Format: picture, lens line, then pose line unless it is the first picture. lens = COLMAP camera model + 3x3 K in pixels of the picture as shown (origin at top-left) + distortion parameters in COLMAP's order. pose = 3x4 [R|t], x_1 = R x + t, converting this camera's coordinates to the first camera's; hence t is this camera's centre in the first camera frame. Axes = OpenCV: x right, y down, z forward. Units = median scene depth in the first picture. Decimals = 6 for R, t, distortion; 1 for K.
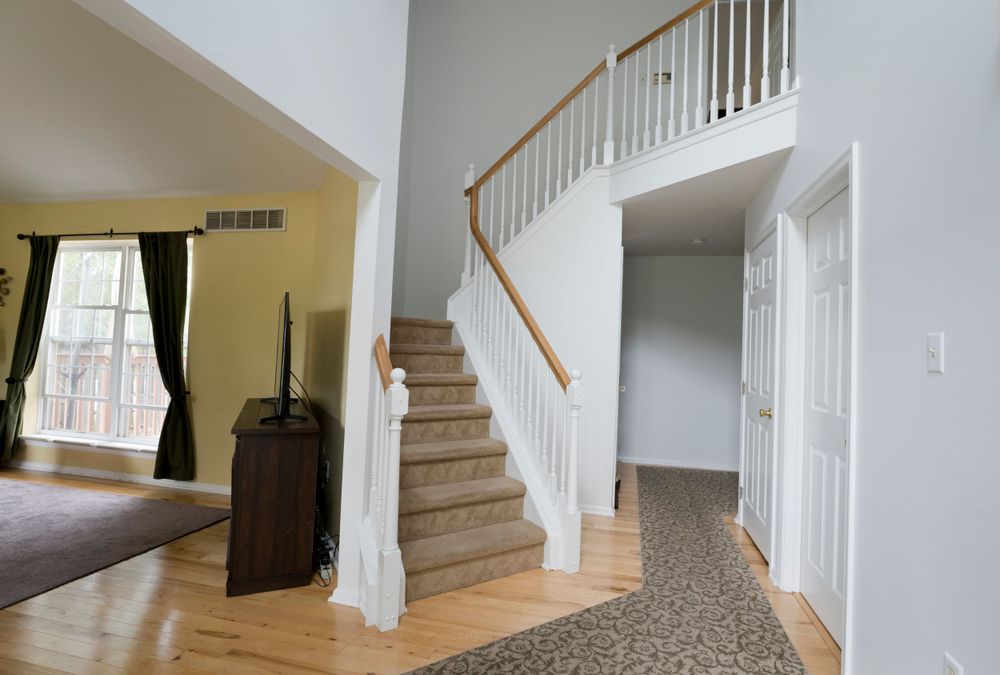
lens RADIAL K [[483.0, 0, 500.0], [0, 483.0, 337.5], [0, 0, 1]] dist [-0.000128, 0.000101]
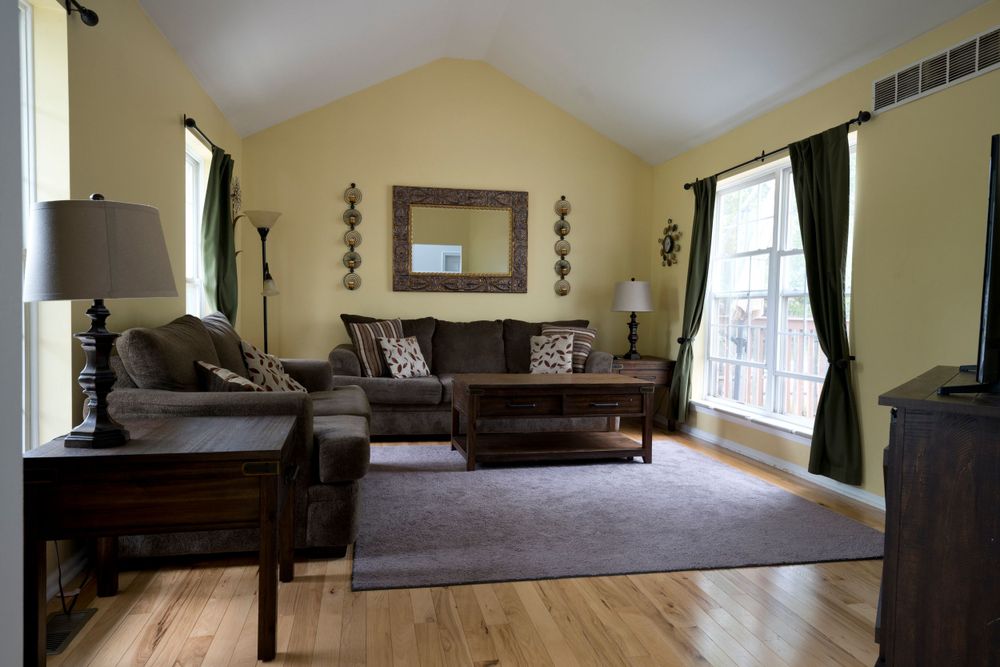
lens RADIAL K [[640.2, 0, 500.0], [0, 640.2, 333.5], [0, 0, 1]] dist [0.004428, 0.003945]
pose [[0.432549, 0.003324, -0.901604, -0.040764], [0.026166, 0.999526, 0.016238, 0.050300], [0.901231, -0.030615, 0.432257, 0.152703]]
